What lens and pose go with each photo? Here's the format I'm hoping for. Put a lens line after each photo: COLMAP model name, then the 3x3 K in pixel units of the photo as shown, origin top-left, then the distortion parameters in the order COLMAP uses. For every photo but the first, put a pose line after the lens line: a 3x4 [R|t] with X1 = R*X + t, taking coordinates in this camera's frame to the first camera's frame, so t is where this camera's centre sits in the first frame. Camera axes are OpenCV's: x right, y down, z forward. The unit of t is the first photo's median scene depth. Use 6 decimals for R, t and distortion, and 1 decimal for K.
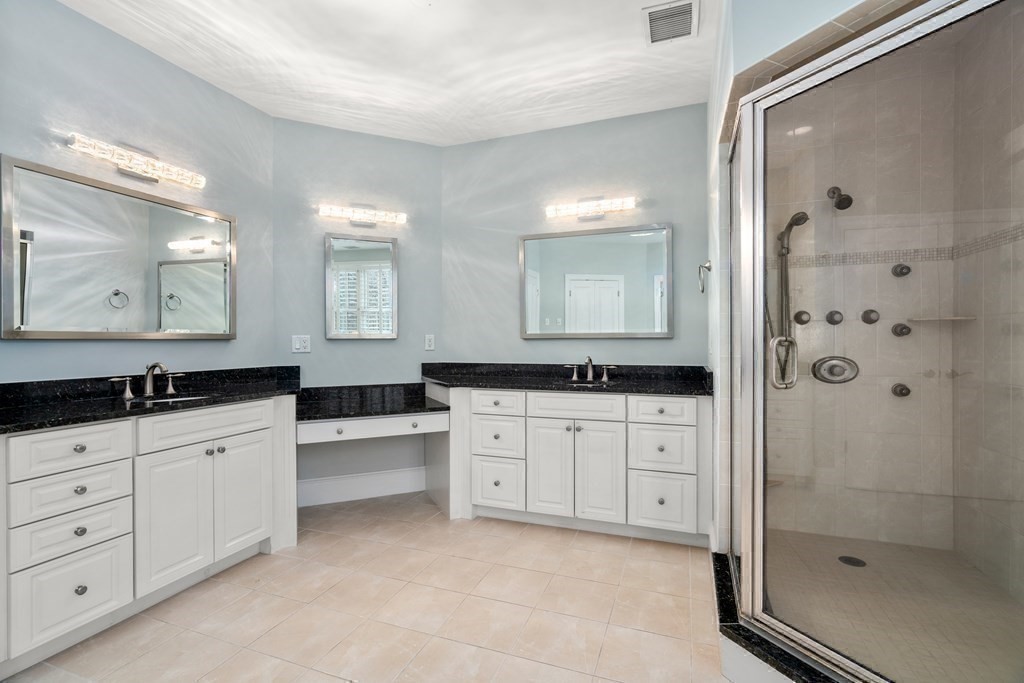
lens RADIAL K [[468.4, 0, 511.9], [0, 468.4, 342.9], [0, 0, 1]] dist [0.000800, 0.001054]
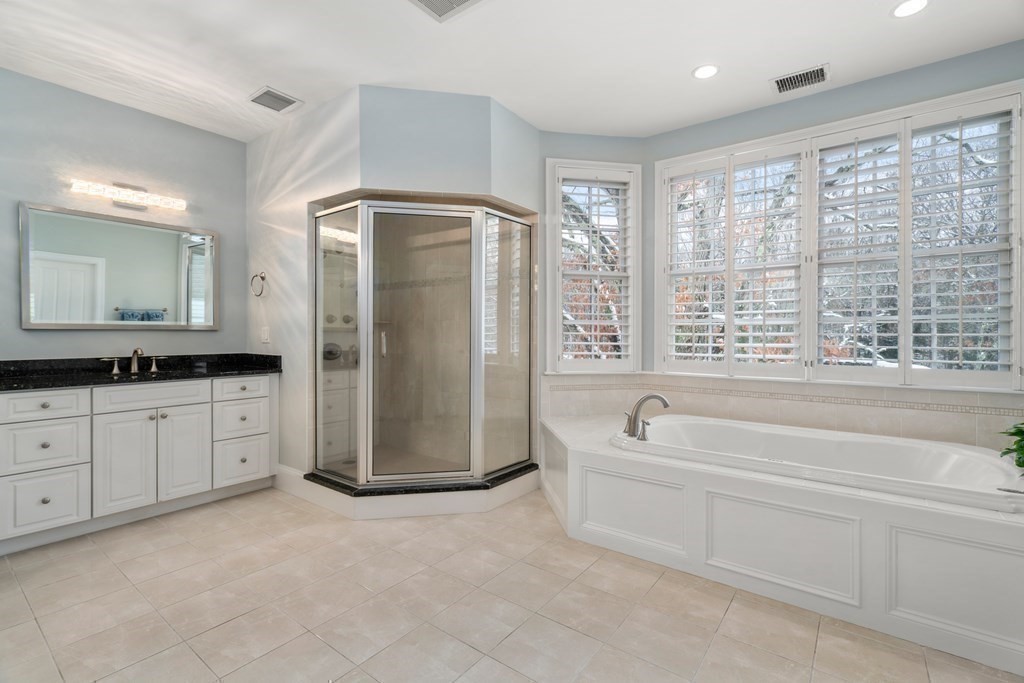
lens RADIAL K [[468.4, 0, 509.4], [0, 468.4, 337.8], [0, 0, 1]] dist [0.000800, 0.001054]
pose [[0.286376, -0.000882, 0.958117, -0.634581], [0.004895, 0.999988, -0.000543, 0.013076], [-0.958105, 0.004846, 0.286377, -0.040806]]
